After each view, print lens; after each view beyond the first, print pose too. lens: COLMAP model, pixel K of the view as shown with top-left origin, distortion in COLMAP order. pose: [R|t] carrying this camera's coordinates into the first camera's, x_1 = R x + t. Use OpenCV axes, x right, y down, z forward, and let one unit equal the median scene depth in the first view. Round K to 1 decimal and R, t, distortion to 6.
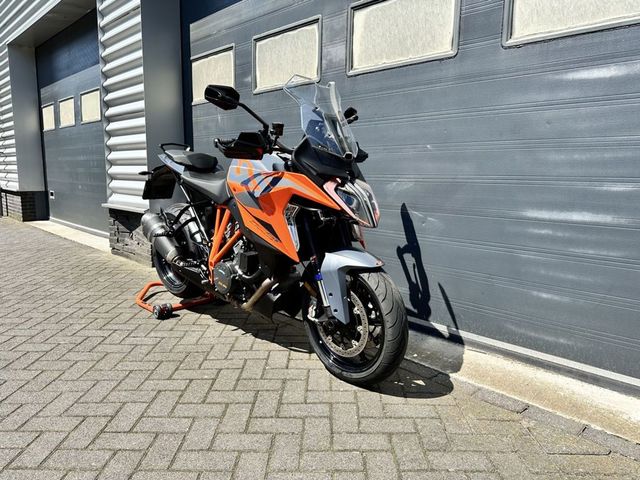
lens RADIAL K [[461.0, 0, 320.0], [0, 461.0, 240.0], [0, 0, 1]] dist [0.001232, -0.003988]
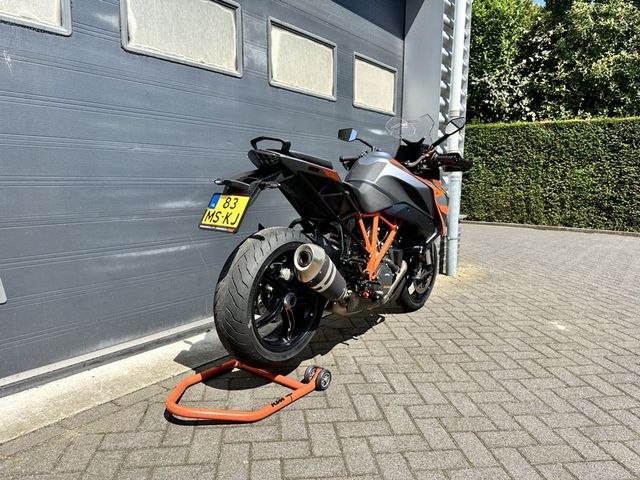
lens RADIAL K [[458.6, 0, 321.5], [0, 458.6, 235.0], [0, 0, 1]] dist [0.006554, -0.004967]
pose [[-0.151997, -0.139882, 0.978432, -1.246179], [0.126529, 0.979036, 0.159624, -0.214968], [-0.980249, 0.148062, -0.131111, 1.316014]]
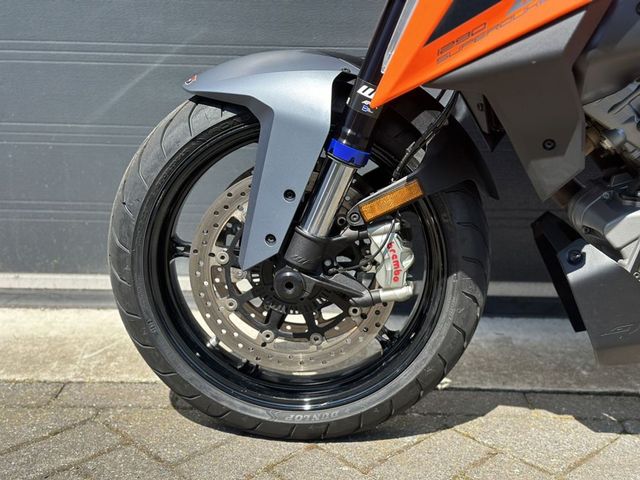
lens RADIAL K [[909.6, 0, 320.5], [0, 909.6, 262.6], [0, 0, 1]] dist [0.012579, 0.019157]
pose [[0.699182, -0.212789, 0.682543, -0.760848], [0.093200, 0.973662, 0.208077, -0.064593], [-0.708843, -0.081871, 0.700599, 0.983570]]
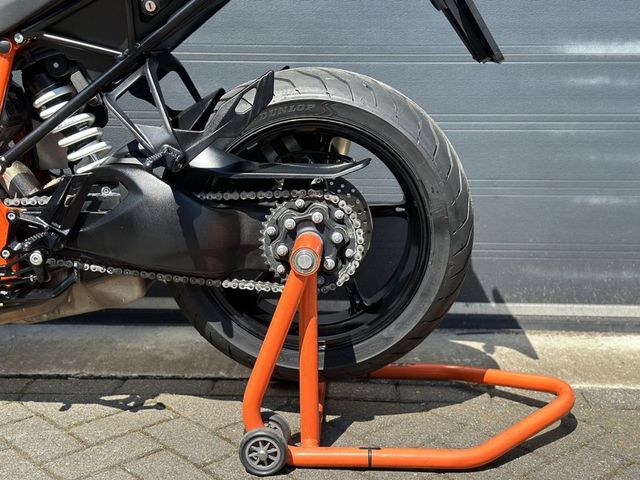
lens RADIAL K [[909.6, 0, 320.5], [0, 909.6, 262.6], [0, 0, 1]] dist [0.012579, 0.019157]
pose [[0.738421, -0.180105, 0.649844, -0.431911], [0.108531, 0.982852, 0.149075, -0.003147], [-0.665550, -0.039552, 0.745305, 0.377408]]
